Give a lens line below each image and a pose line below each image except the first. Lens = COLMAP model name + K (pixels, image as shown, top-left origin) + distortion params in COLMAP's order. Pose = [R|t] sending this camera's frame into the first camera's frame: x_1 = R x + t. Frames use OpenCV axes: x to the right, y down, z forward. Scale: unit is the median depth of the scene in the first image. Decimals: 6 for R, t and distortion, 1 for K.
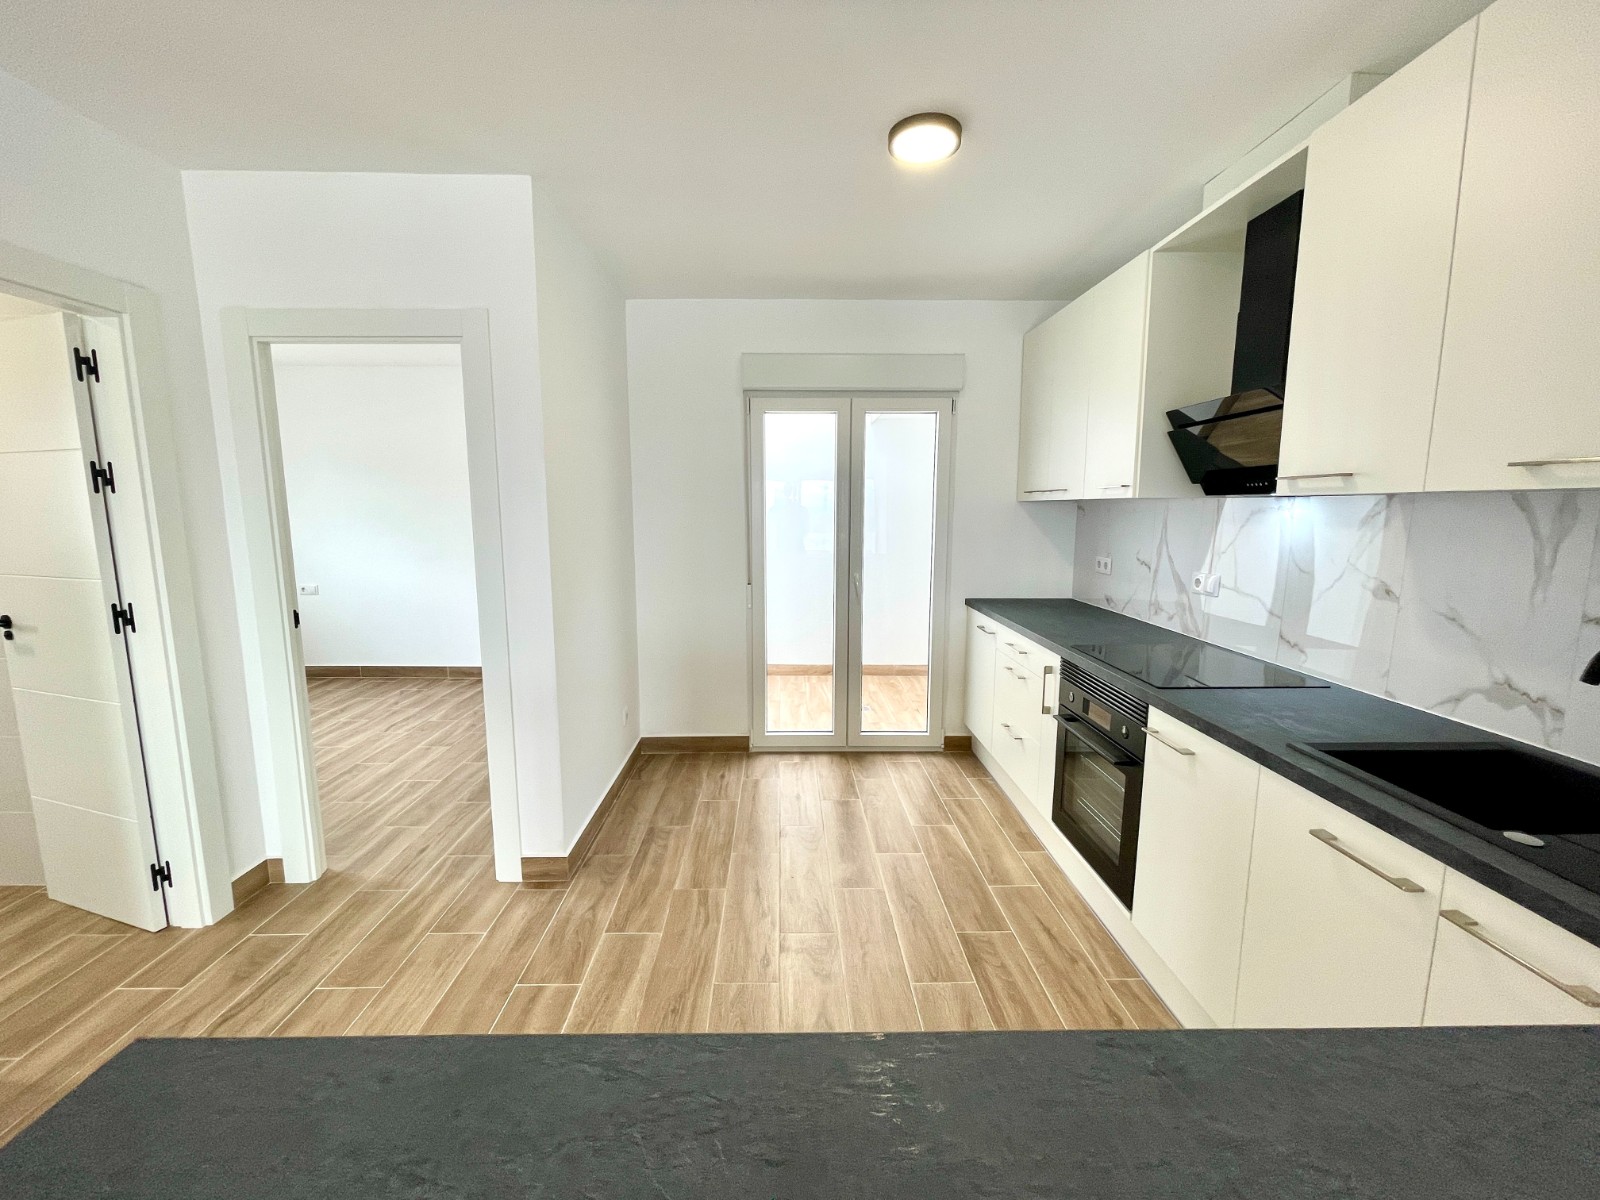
lens RADIAL K [[643.7, 0, 813.2], [0, 643.7, 613.0], [0, 0, 1]] dist [-0.001531, -0.000140]
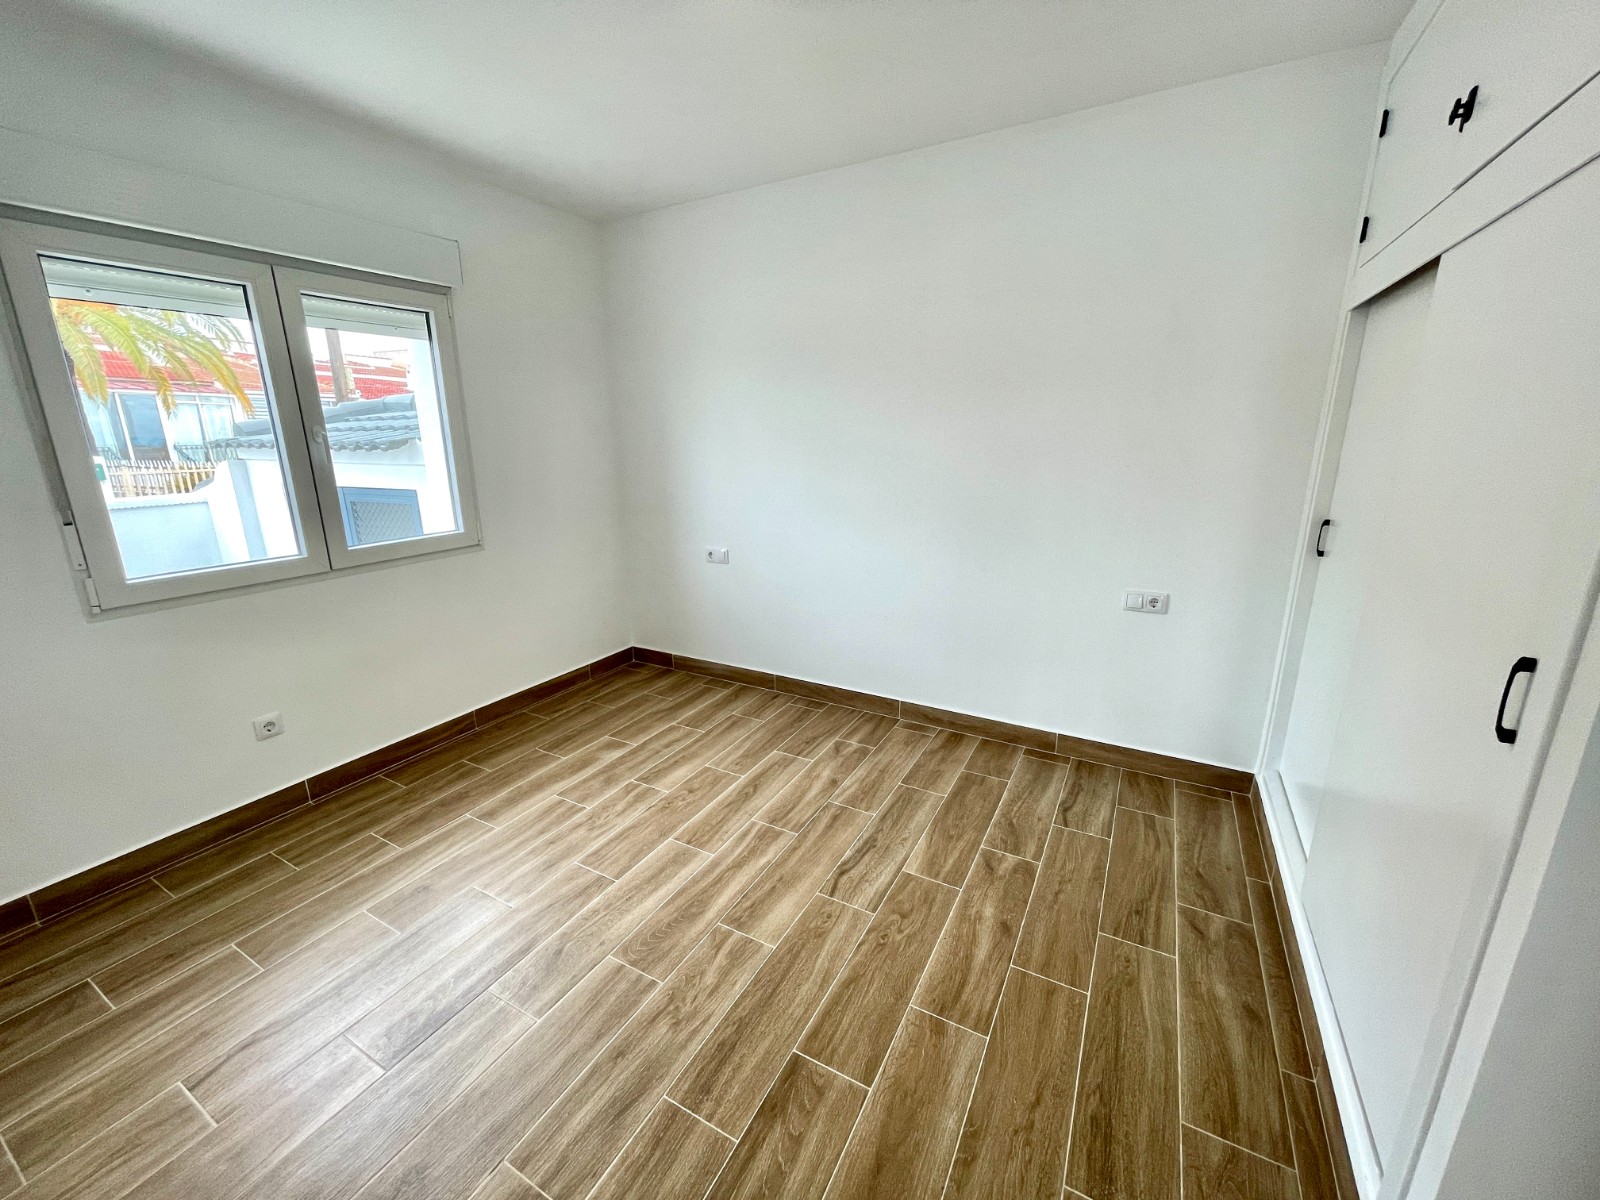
lens RADIAL K [[643.7, 0, 795.4], [0, 643.7, 608.8], [0, 0, 1]] dist [-0.001531, -0.000140]
pose [[0.856640, 0.120264, -0.501701, -0.422976], [-0.060136, 0.989098, 0.134419, -0.084460], [0.512398, -0.084978, 0.854533, 0.528130]]
